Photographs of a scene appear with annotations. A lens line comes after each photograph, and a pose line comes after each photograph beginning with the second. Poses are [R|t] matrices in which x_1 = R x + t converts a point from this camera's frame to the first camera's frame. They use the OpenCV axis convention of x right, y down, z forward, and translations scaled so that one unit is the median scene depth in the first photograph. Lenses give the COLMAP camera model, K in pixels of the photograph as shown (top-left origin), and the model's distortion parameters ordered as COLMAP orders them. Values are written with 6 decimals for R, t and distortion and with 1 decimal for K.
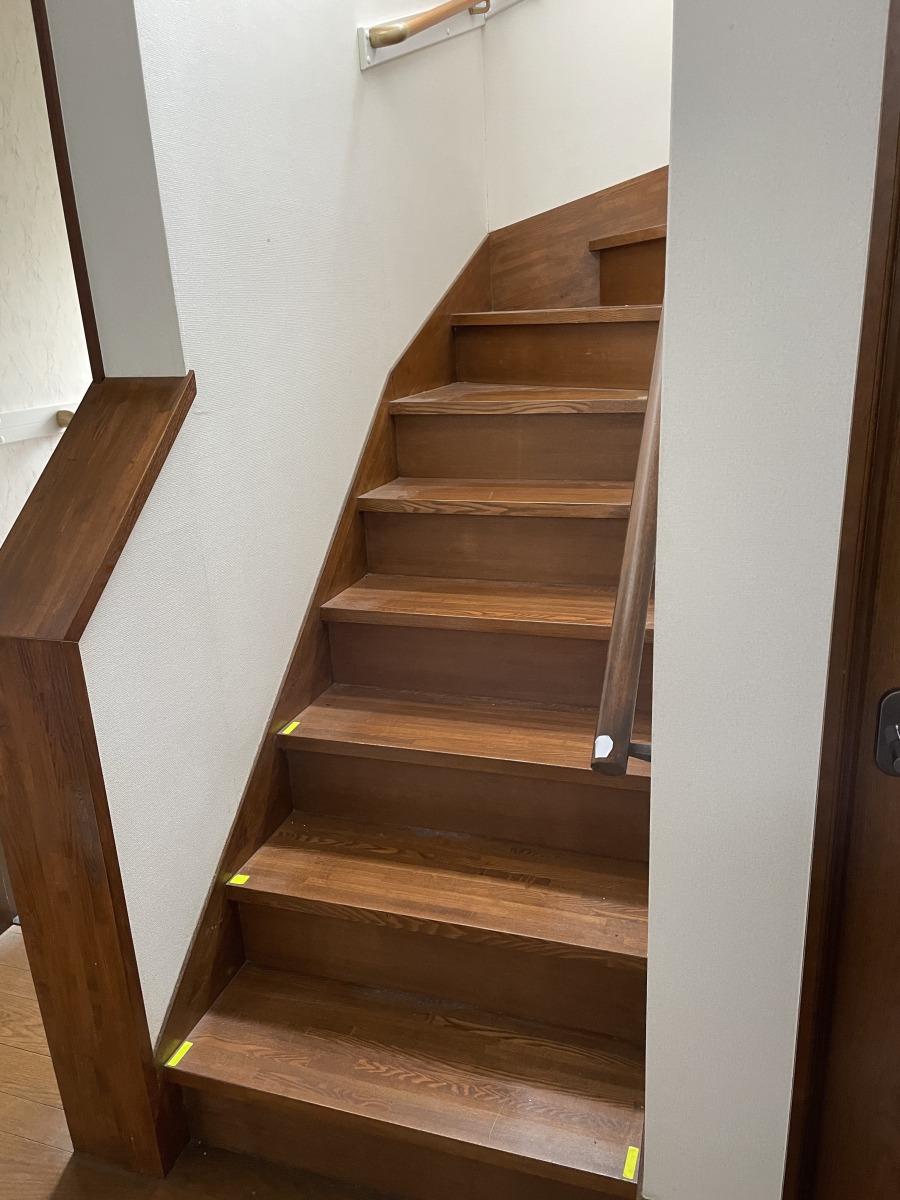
lens RADIAL K [[899.8, 0, 457.4], [0, 899.8, 610.3], [0, 0, 1]] dist [0.087148, -0.109751]
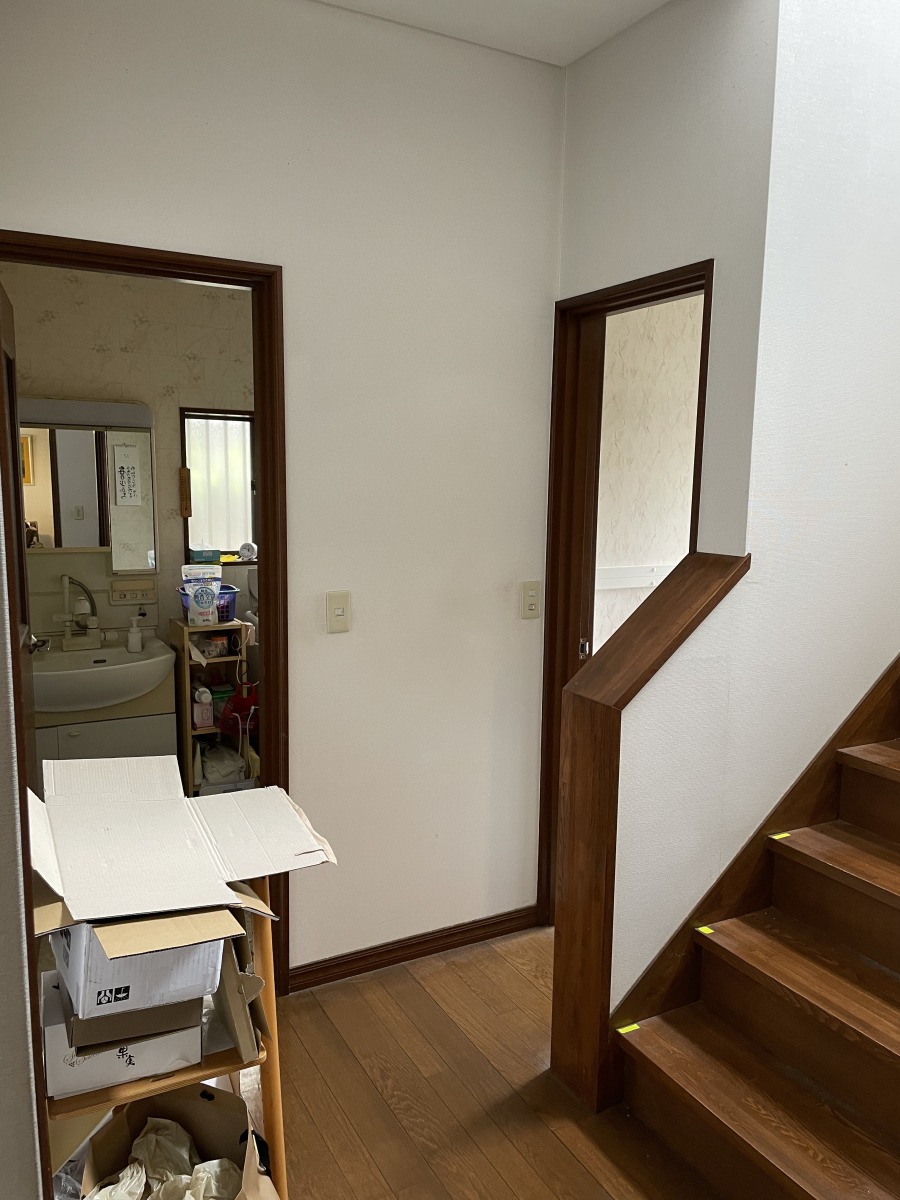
lens RADIAL K [[899.8, 0, 448.6], [0, 899.8, 602.7], [0, 0, 1]] dist [0.087148, -0.109751]
pose [[0.720021, 0.146151, -0.678388, 0.334053], [-0.263224, 0.962035, -0.072118, 0.038317], [0.642093, 0.230495, 0.731156, -0.320357]]
